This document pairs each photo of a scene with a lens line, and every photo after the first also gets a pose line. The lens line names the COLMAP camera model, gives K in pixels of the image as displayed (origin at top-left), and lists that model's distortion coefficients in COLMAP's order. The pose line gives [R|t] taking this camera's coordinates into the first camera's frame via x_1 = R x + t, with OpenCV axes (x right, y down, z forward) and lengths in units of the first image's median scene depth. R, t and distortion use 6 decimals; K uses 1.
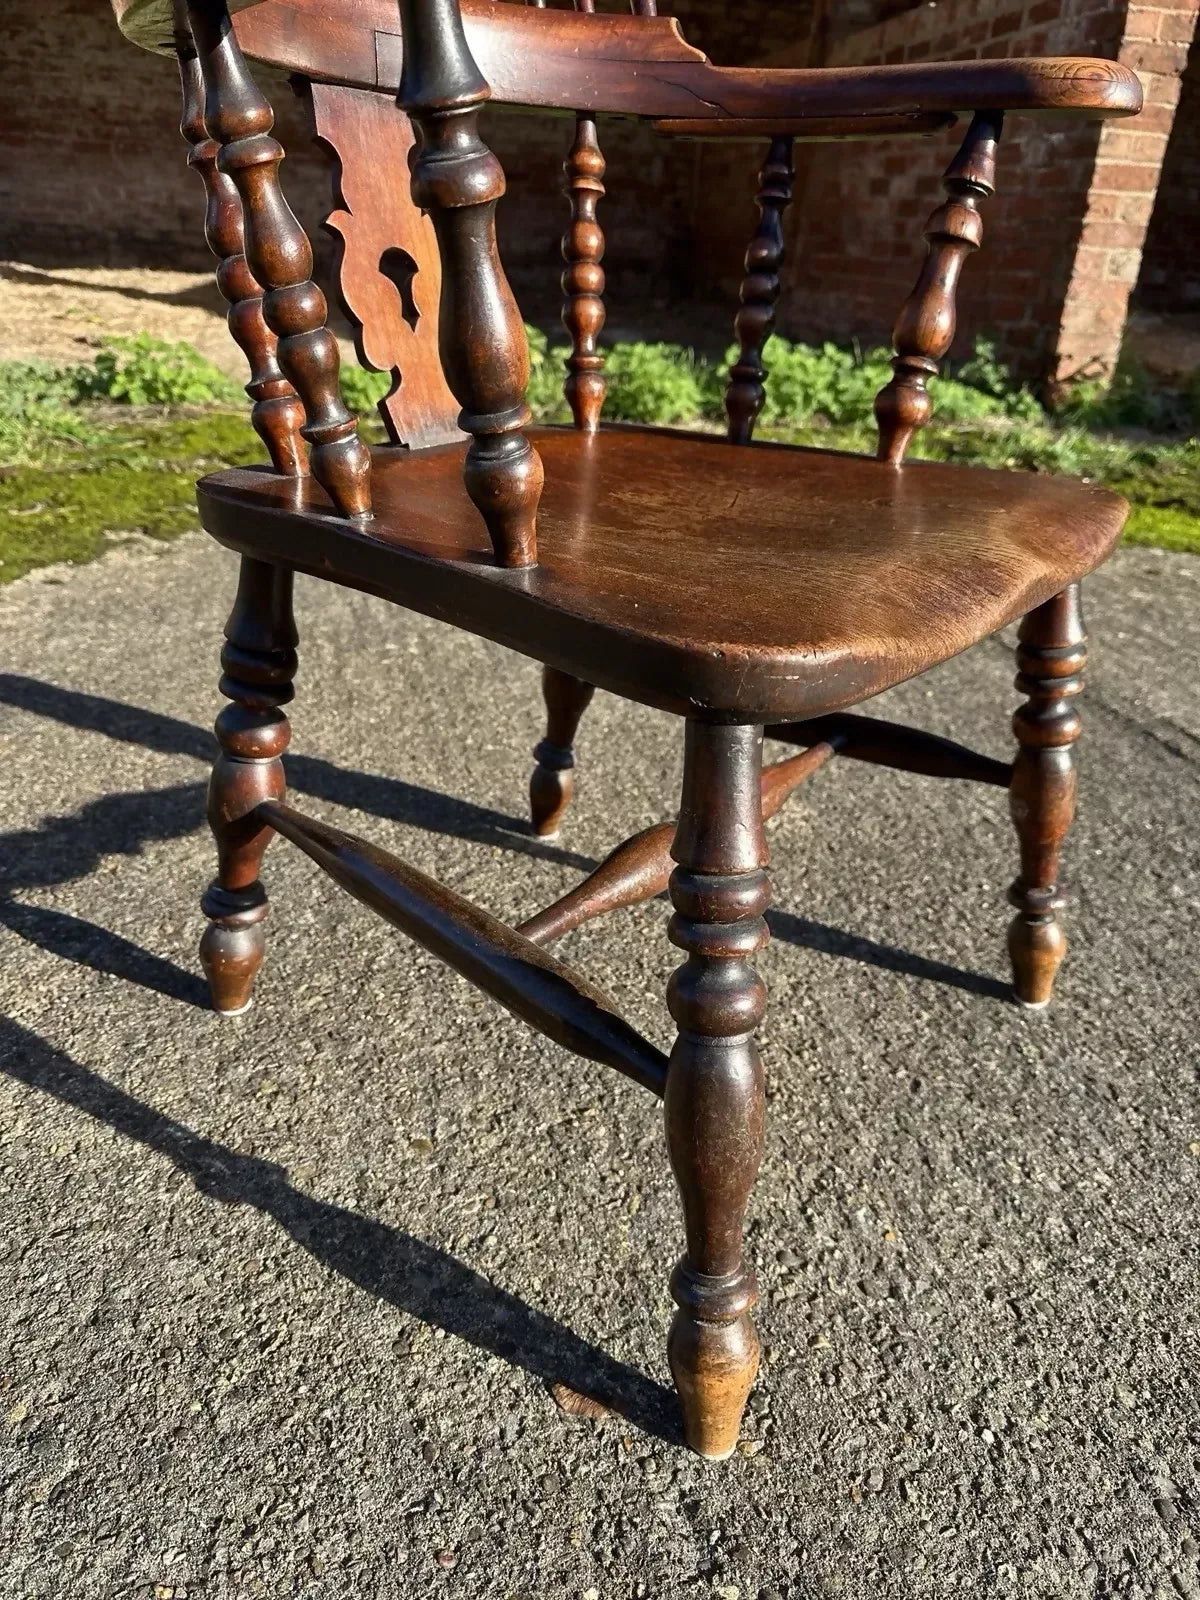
lens RADIAL K [[1149.3, 0, 606.9], [0, 1149.3, 788.8], [0, 0, 1]] dist [0.011450, -0.023405]
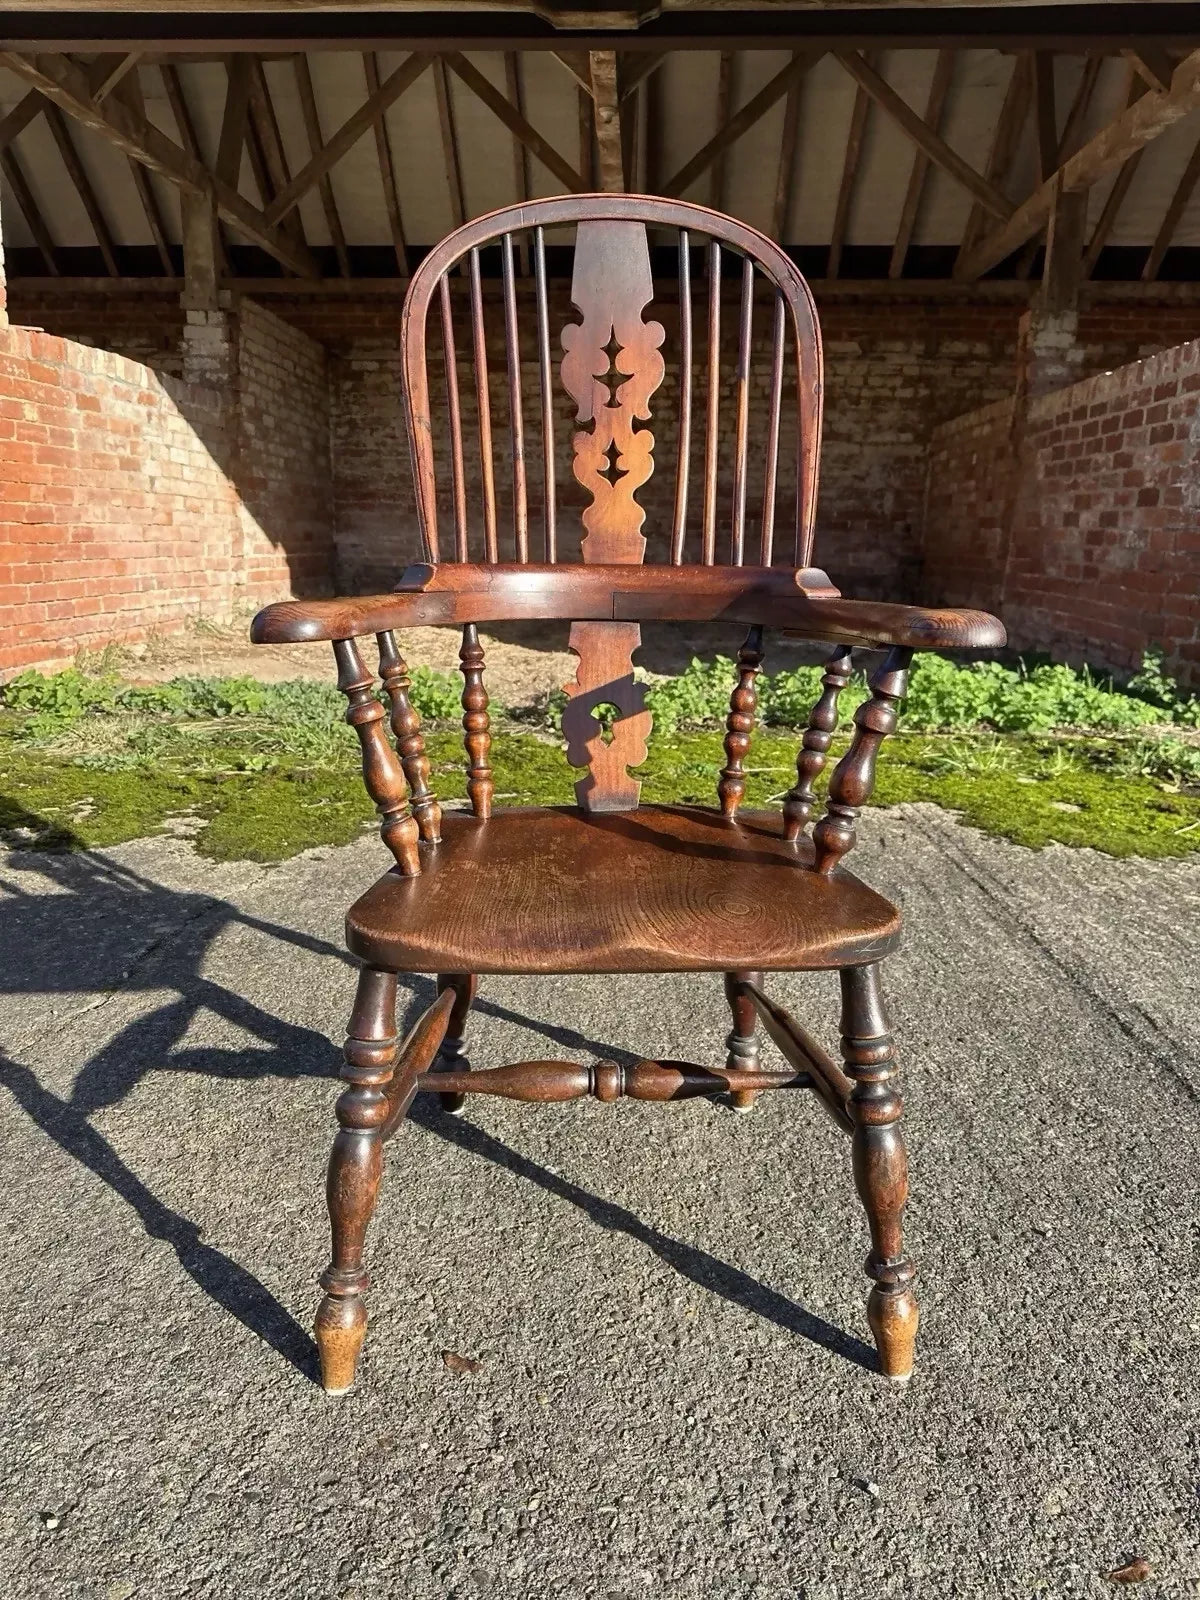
lens RADIAL K [[1139.4, 0, 594.4], [0, 1139.4, 785.8], [0, 0, 1]] dist [0.024718, -0.031973]
pose [[0.969038, 0.013017, -0.246567, 0.443372], [-0.070548, 0.971576, -0.225969, 0.051595], [0.236618, 0.236368, 0.942413, -0.578361]]
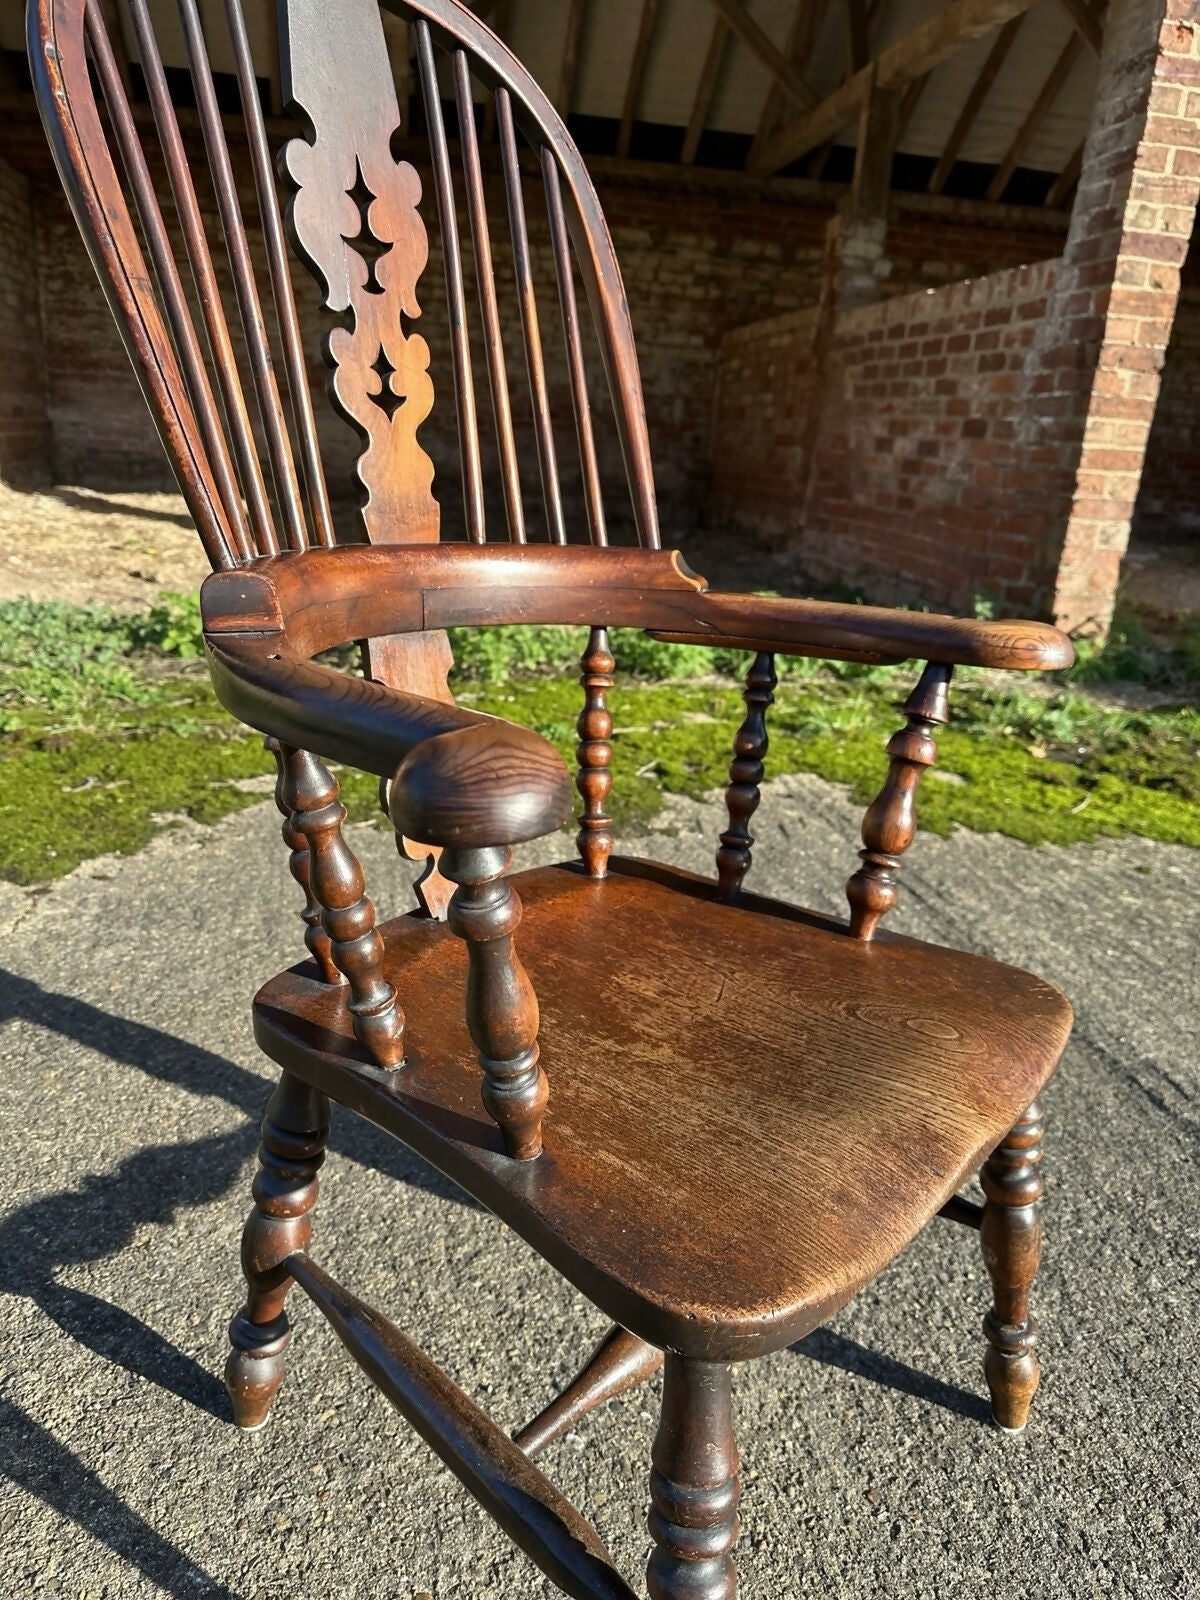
lens RADIAL K [[1149.1, 0, 599.6], [0, 1149.1, 804.3], [0, 0, 1]] dist [0.006729, -0.014531]
pose [[0.999591, 0.017722, -0.022436, 0.011602], [-0.020603, 0.990561, -0.135513, -0.268251], [0.019823, 0.135920, 0.990521, -0.142560]]
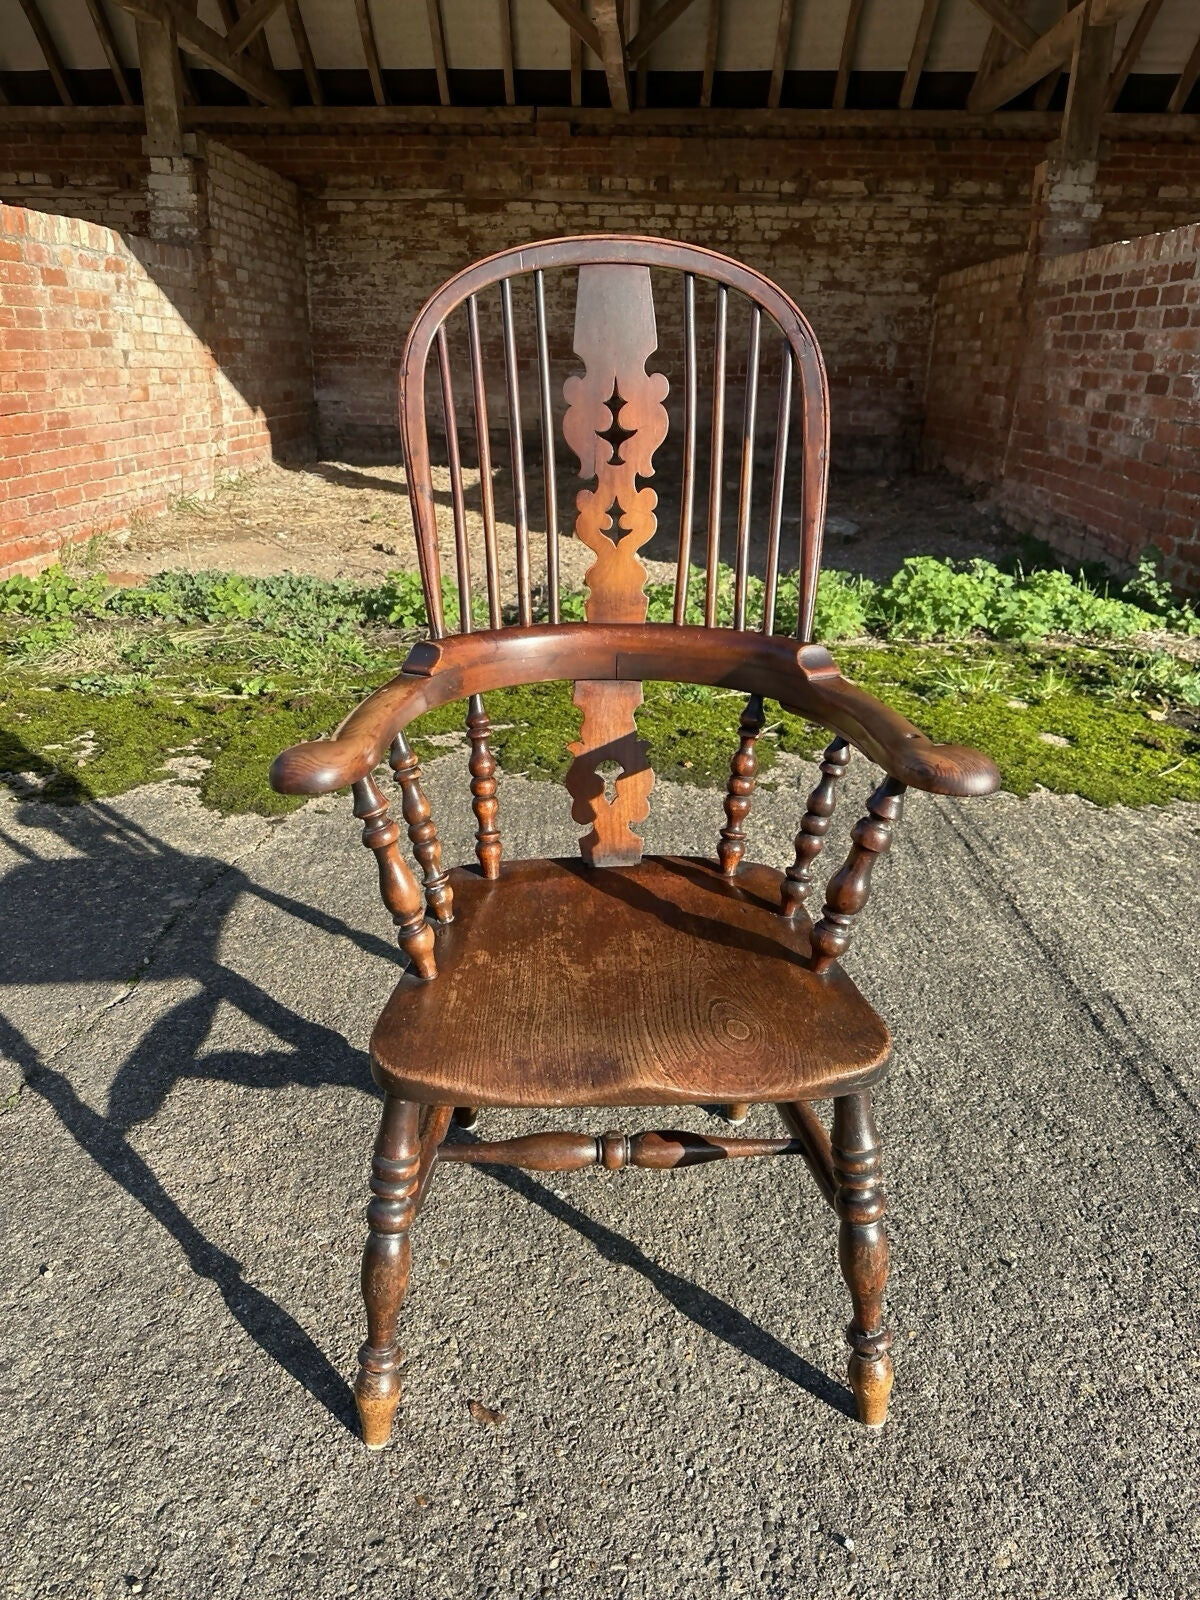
lens RADIAL K [[1132.2, 0, 593.8], [0, 1132.2, 794.8], [0, 0, 1]] dist [0.024520, -0.032555]
pose [[0.971082, 0.045675, -0.234337, 0.422741], [-0.065346, 0.994897, -0.076875, -0.275935], [0.229630, 0.089965, 0.969111, -0.677935]]
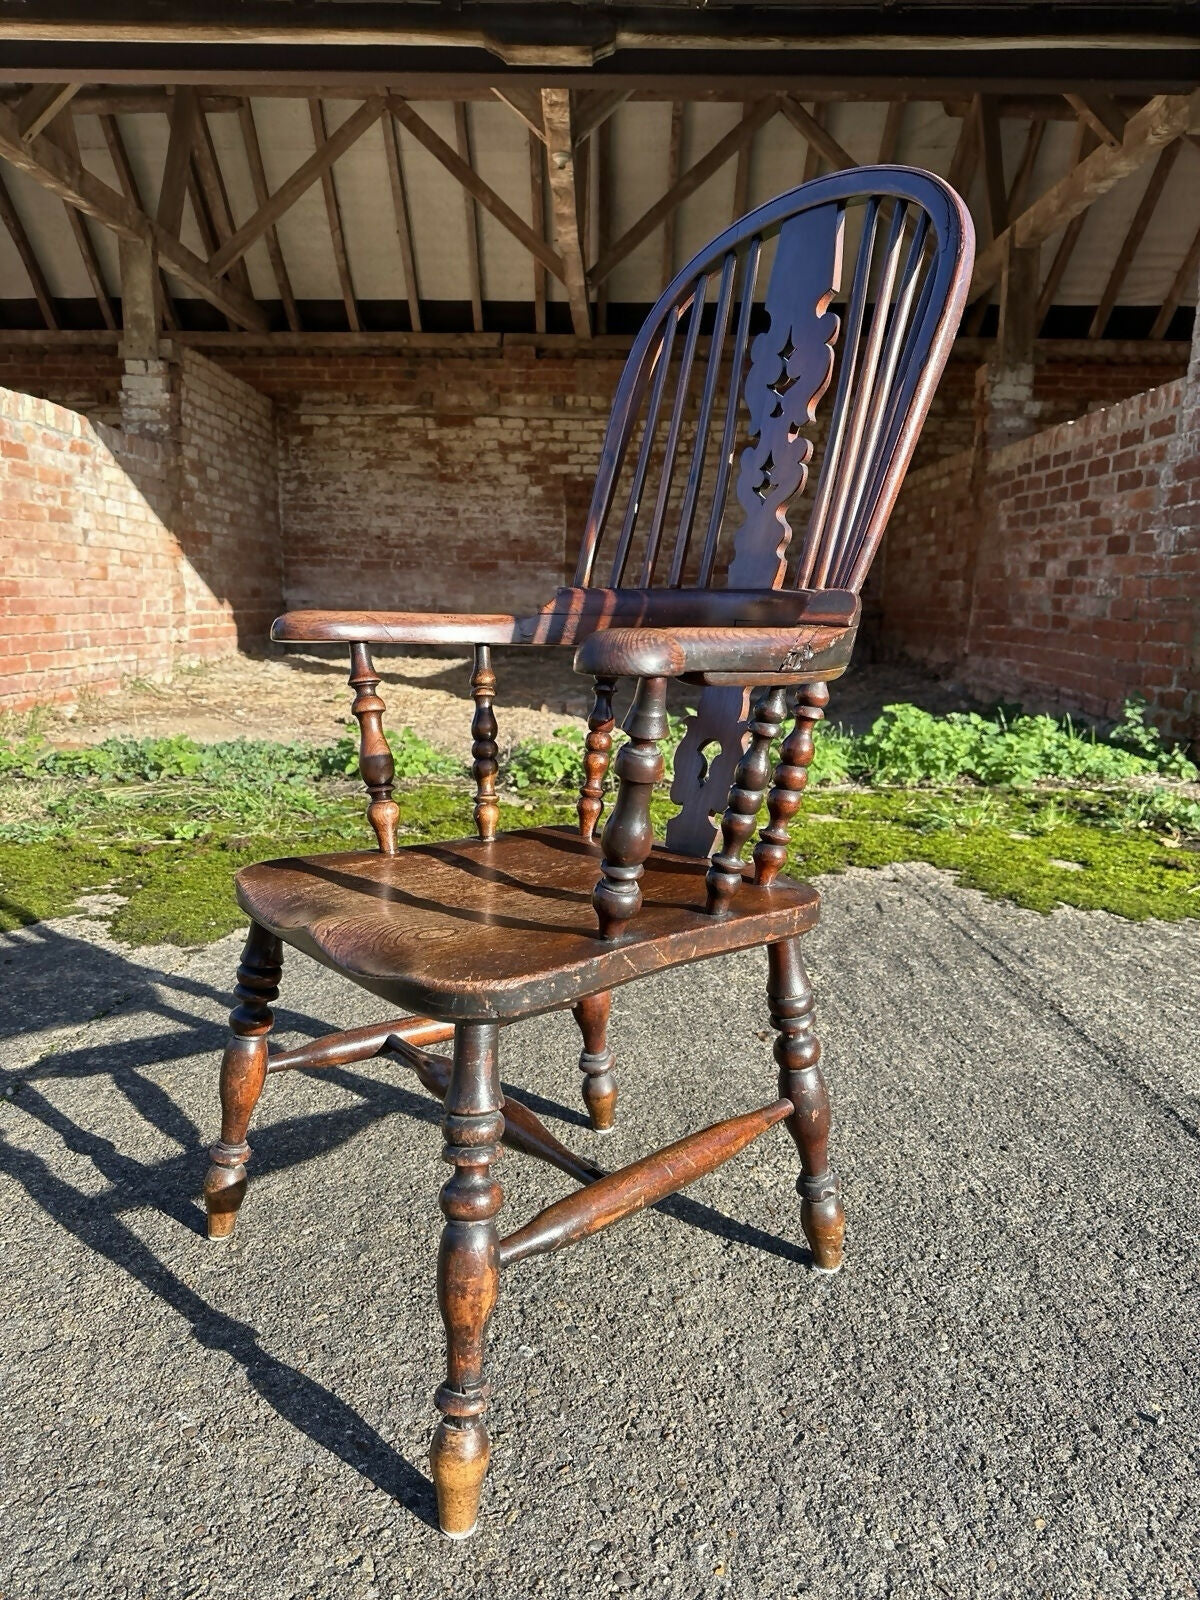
lens RADIAL K [[1142.6, 0, 611.6], [0, 1142.6, 784.5], [0, 0, 1]] dist [0.018422, -0.023691]
pose [[0.980423, -0.013590, -0.196434, 0.340194], [-0.042580, 0.959378, -0.278892, -0.037913], [0.192245, 0.281796, 0.940017, -0.290328]]
